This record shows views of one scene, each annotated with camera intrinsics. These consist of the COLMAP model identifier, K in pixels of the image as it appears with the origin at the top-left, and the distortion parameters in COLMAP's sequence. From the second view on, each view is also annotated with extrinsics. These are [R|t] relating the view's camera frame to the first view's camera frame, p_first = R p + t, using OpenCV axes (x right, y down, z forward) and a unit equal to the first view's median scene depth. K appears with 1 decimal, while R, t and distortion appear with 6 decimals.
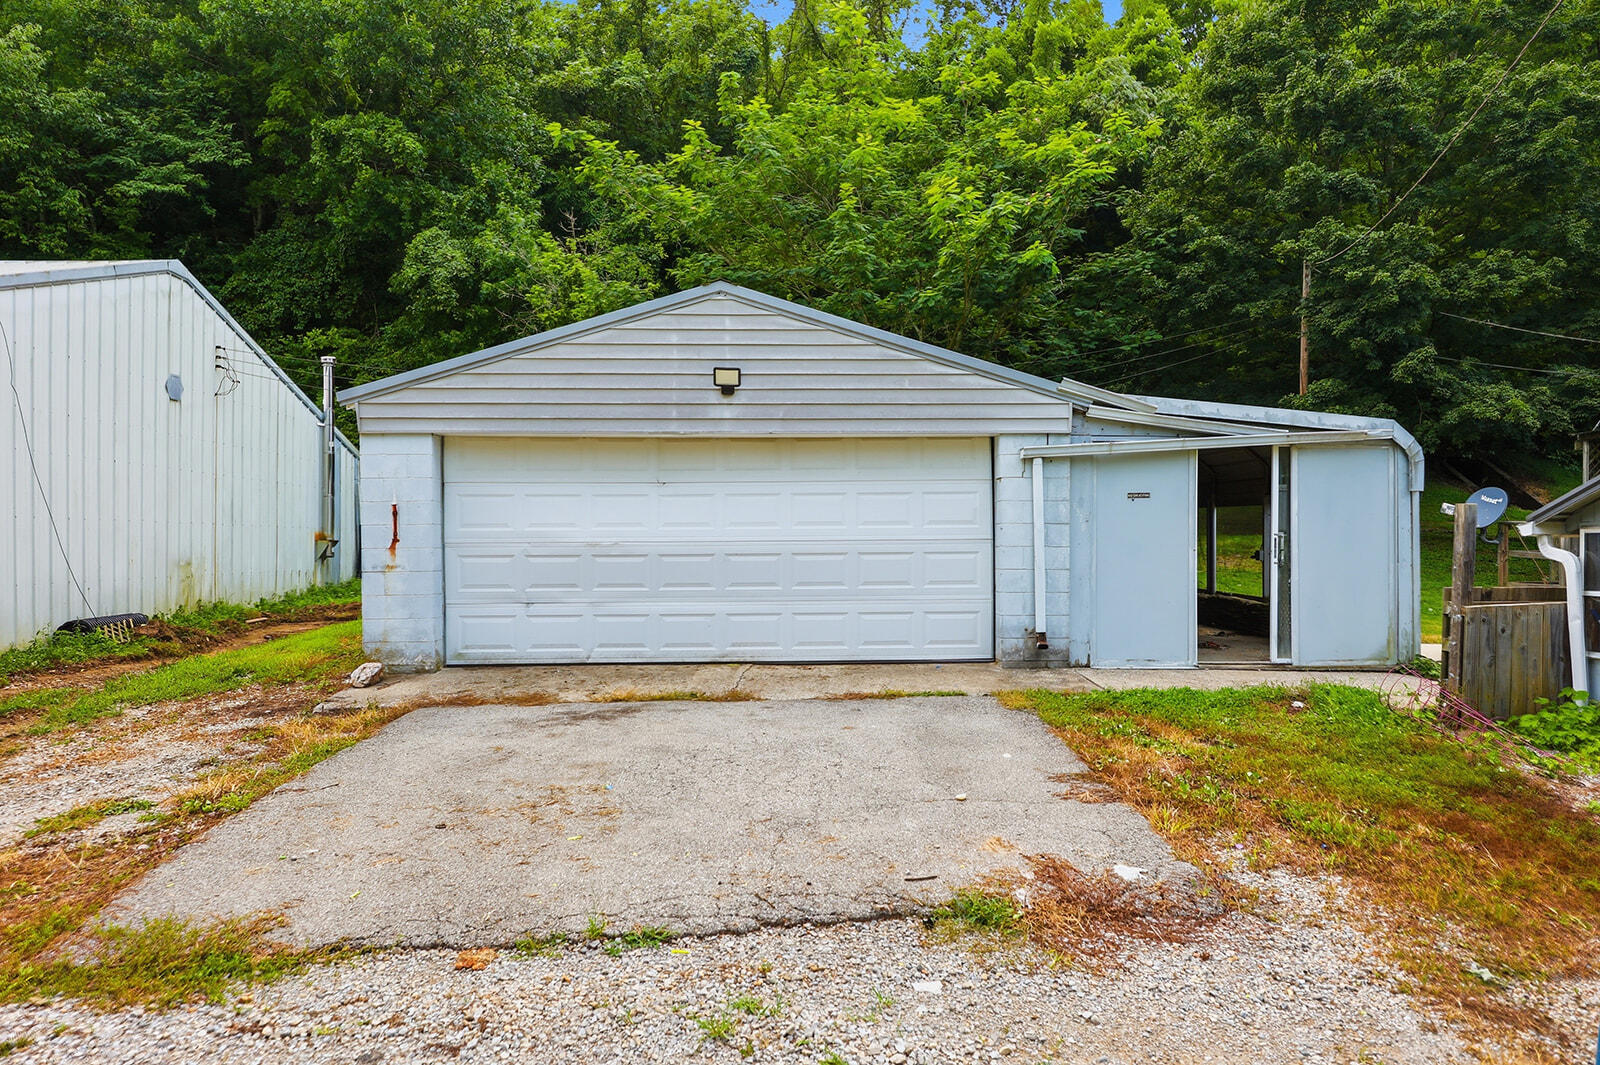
lens RADIAL K [[999.3, 0, 774.3], [0, 999.3, 536.2], [0, 0, 1]] dist [-0.002235, -0.001623]
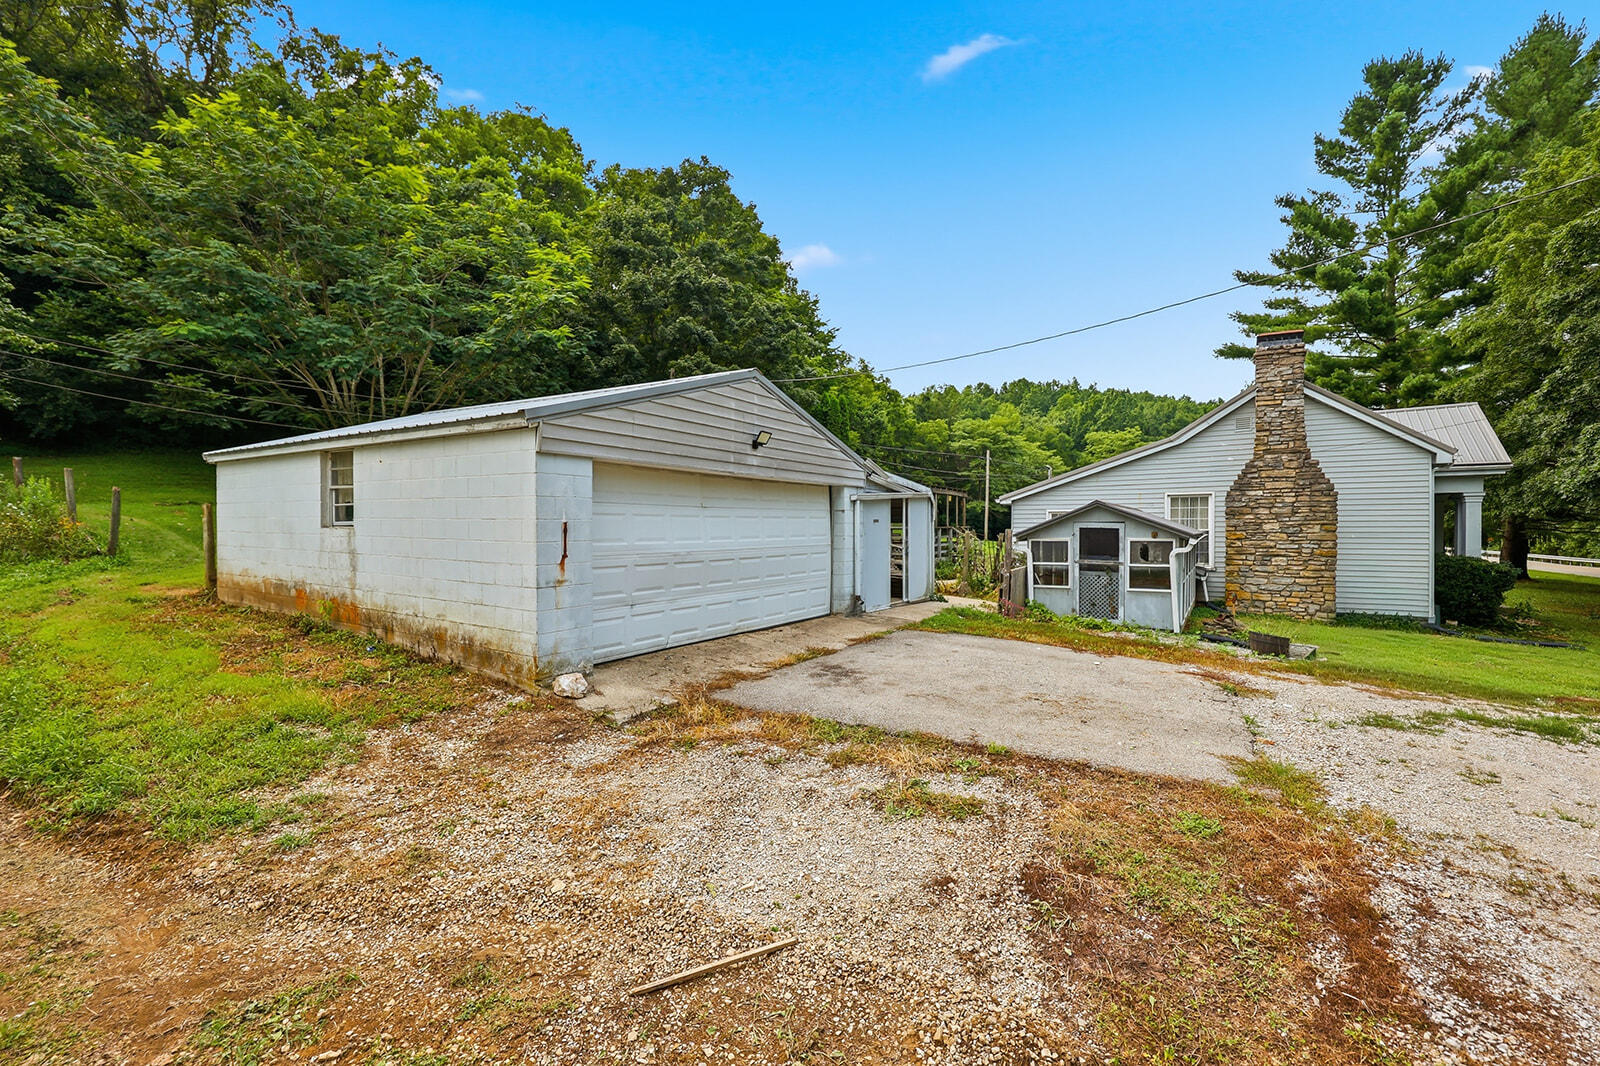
lens RADIAL K [[709.6, 0, 780.4], [0, 709.6, 528.2], [0, 0, 1]] dist [0.001895, 0.000404]
pose [[0.550545, 0.001843, 0.834803, -0.254621], [-0.004384, 0.999990, 0.000684, -0.007717], [-0.834794, -0.004036, 0.550548, 0.115281]]
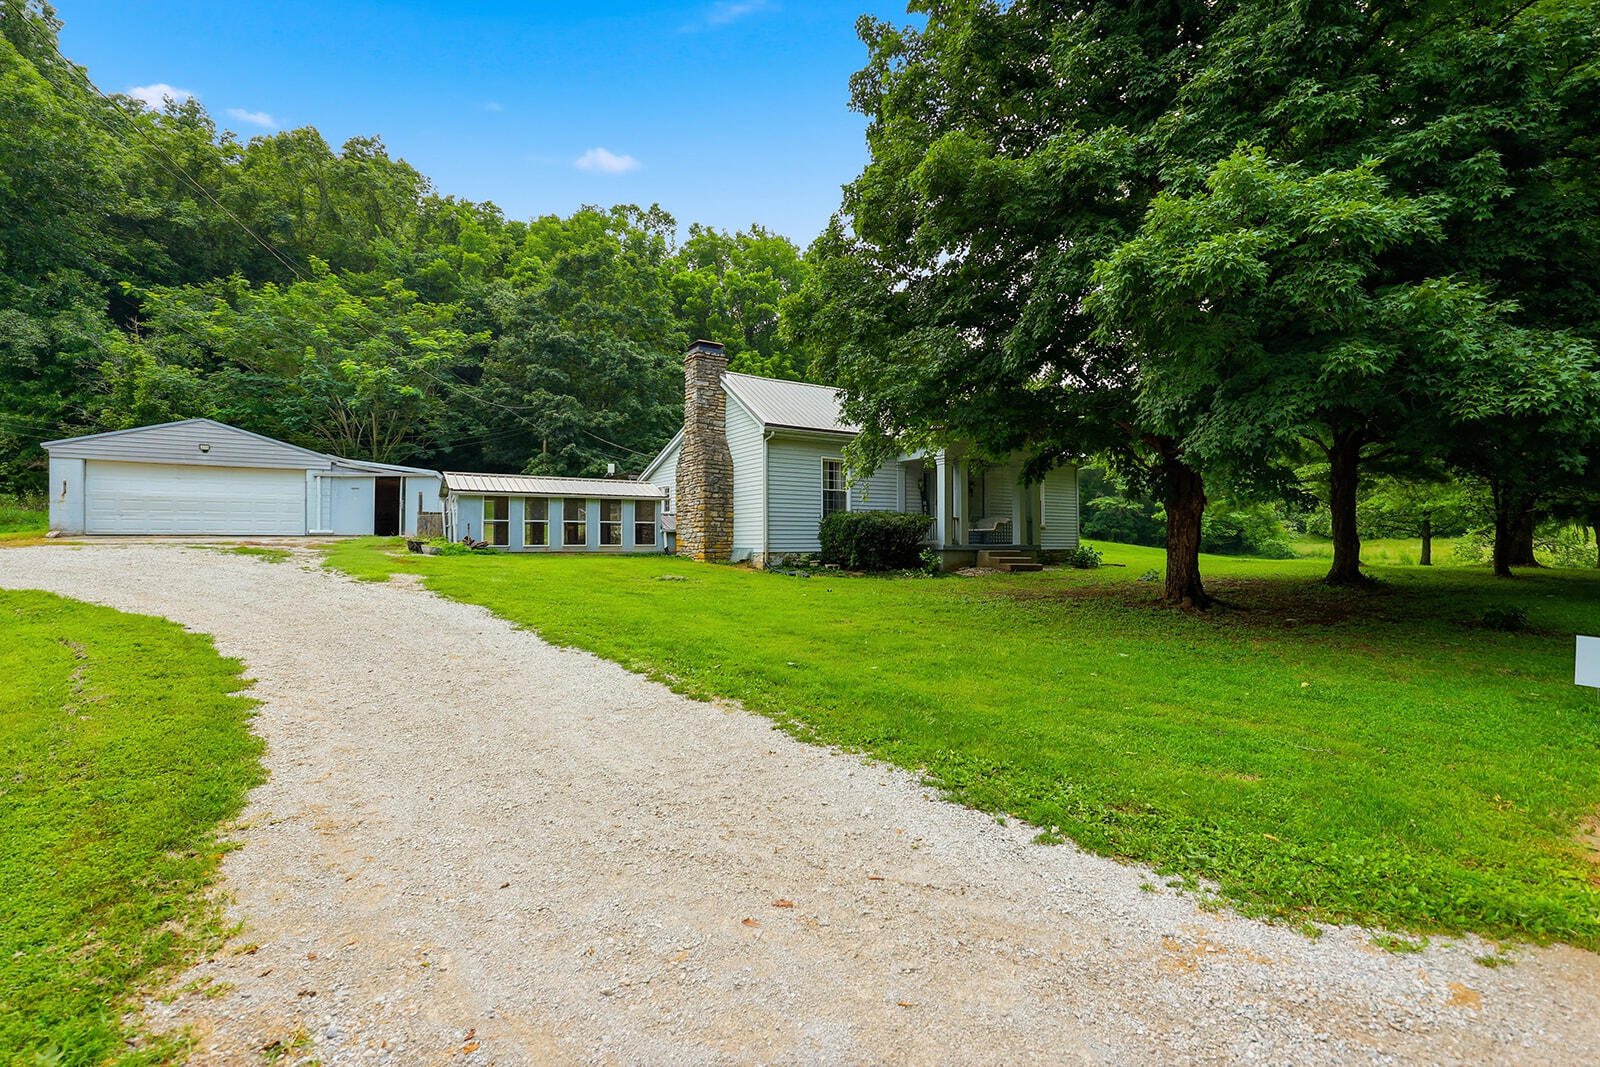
lens RADIAL K [[709.6, 0, 780.4], [0, 709.6, 528.7], [0, 0, 1]] dist [0.001895, 0.000404]
pose [[0.853993, 0.011971, 0.520147, 0.103110], [-0.002929, 0.999830, -0.018203, 0.042287], [-0.520277, 0.014021, 0.853883, -0.570089]]
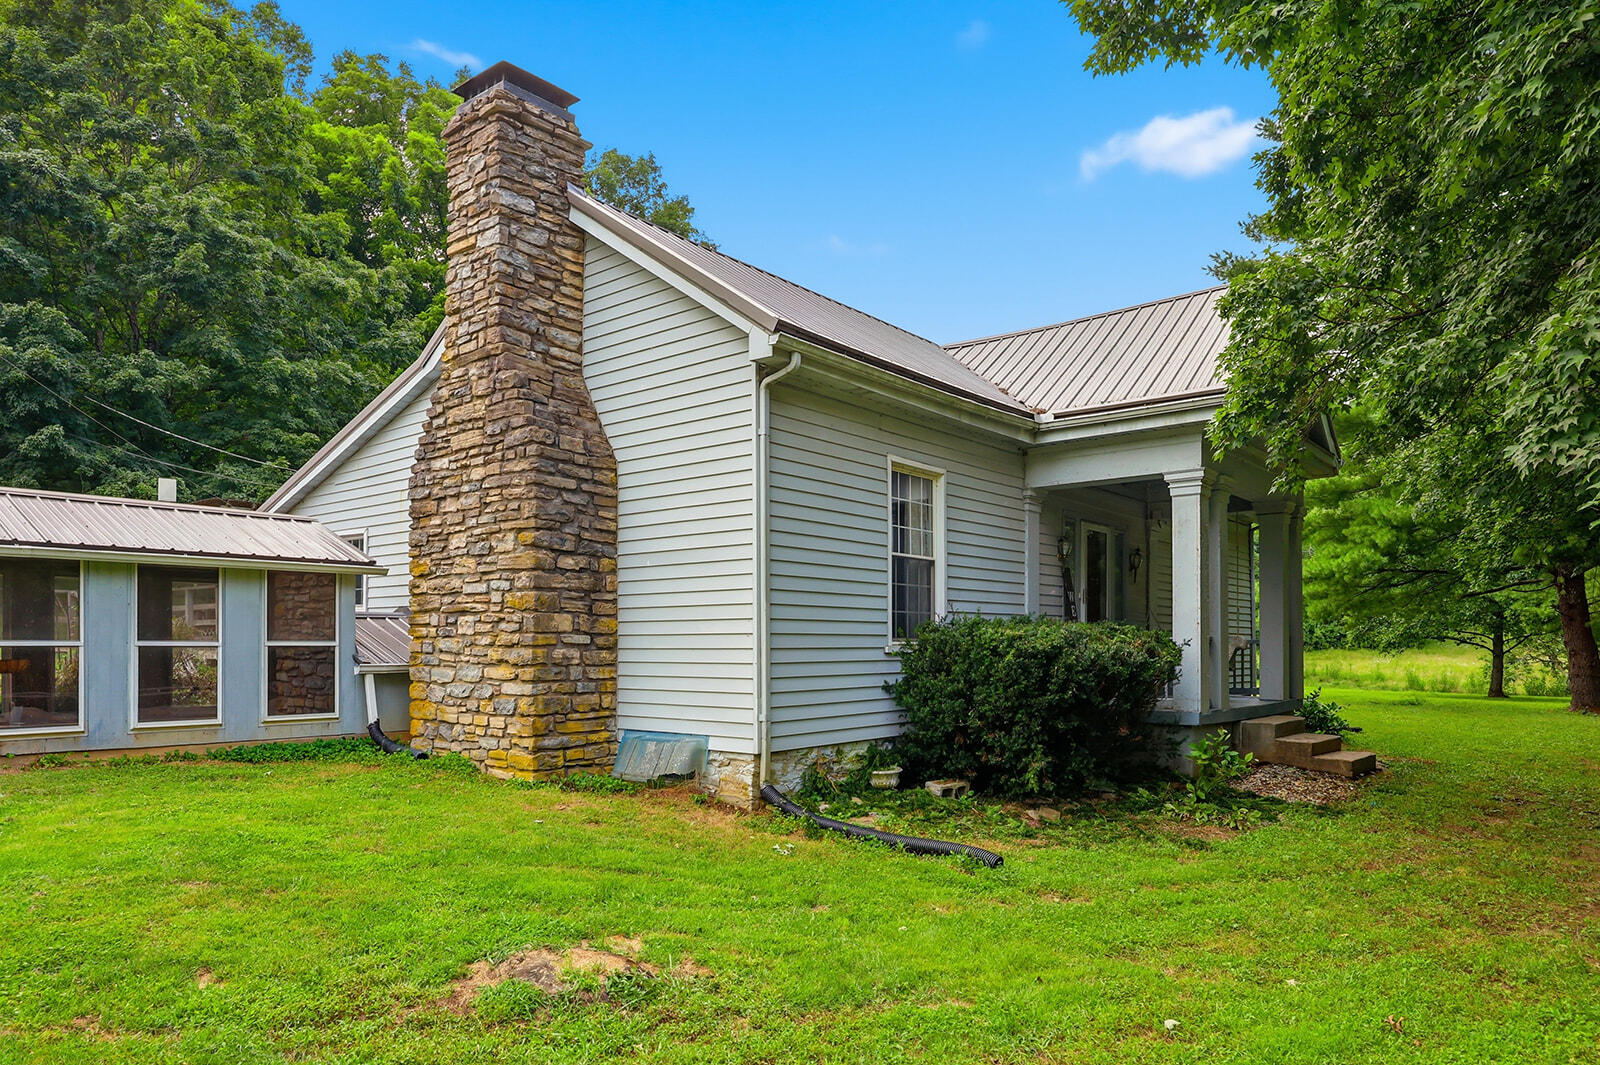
lens RADIAL K [[1047.7, 0, 804.5], [0, 1047.7, 633.9], [0, 0, 1]] dist [-0.005556, -0.000647]
pose [[0.643344, 0.011854, 0.765485, 0.217744], [-0.006393, 0.999928, -0.010112, 0.020996], [-0.765550, 0.001612, 0.643374, -0.191405]]
